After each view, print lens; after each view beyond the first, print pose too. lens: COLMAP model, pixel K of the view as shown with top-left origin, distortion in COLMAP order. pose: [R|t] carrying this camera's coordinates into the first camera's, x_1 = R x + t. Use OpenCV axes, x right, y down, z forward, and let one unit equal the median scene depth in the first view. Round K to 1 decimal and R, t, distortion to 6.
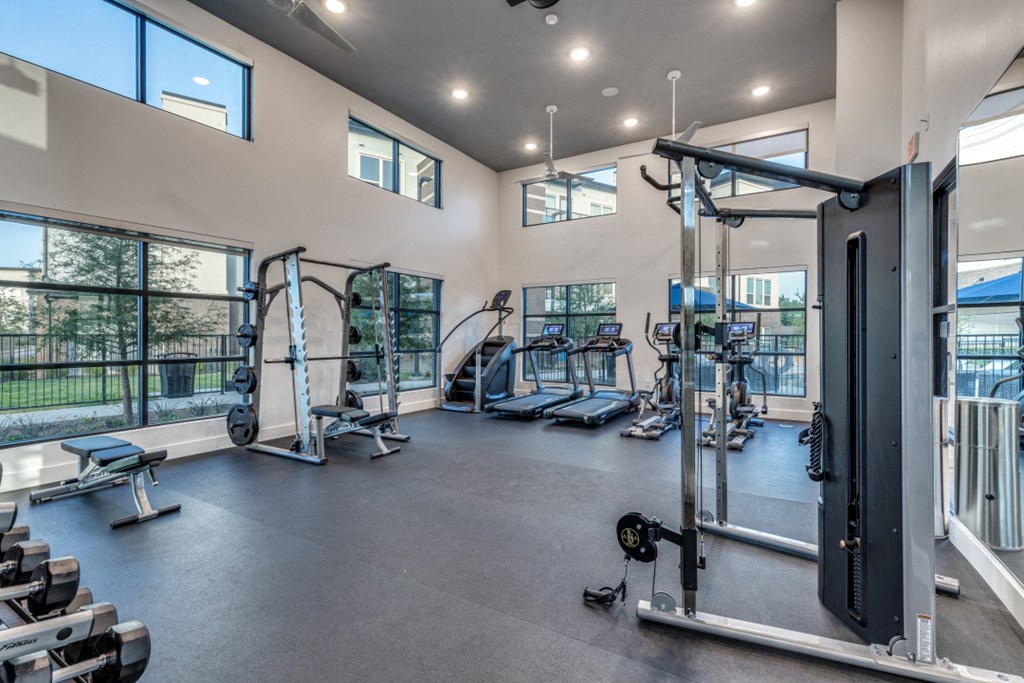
lens RADIAL K [[481.1, 0, 514.0], [0, 481.1, 338.2], [0, 0, 1]] dist [-0.000875, 0.000035]
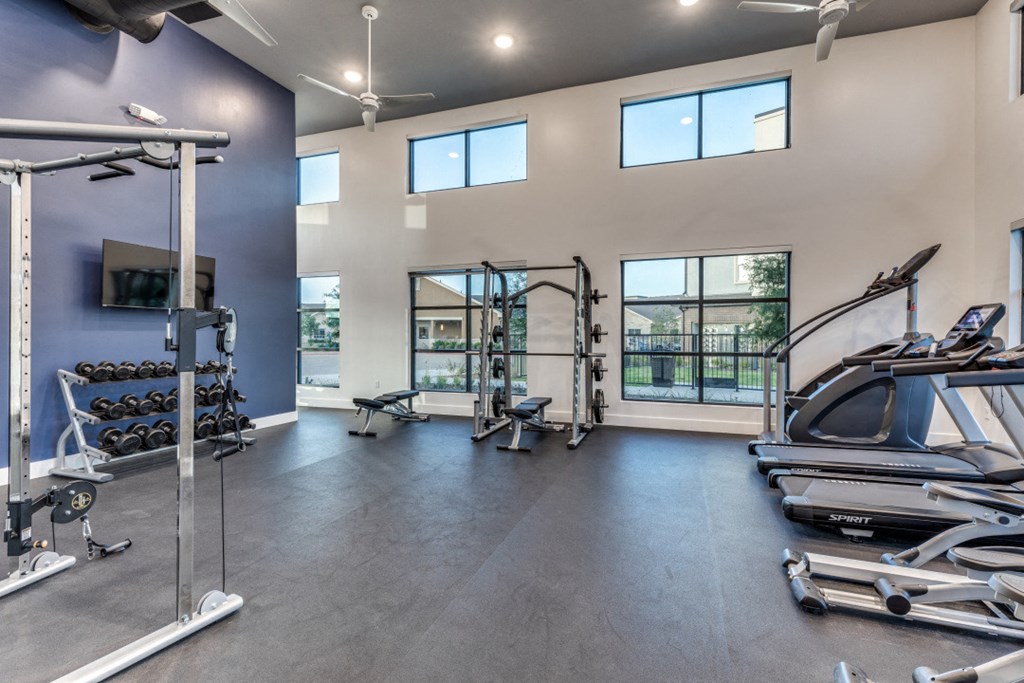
lens RADIAL K [[481.1, 0, 514.0], [0, 481.1, 338.2], [0, 0, 1]] dist [-0.000875, 0.000035]
pose [[0.194192, 0.004953, -0.980951, 0.425475], [-0.002394, 0.999987, 0.004575, 0.000583], [0.980961, 0.001459, 0.194201, 0.478038]]
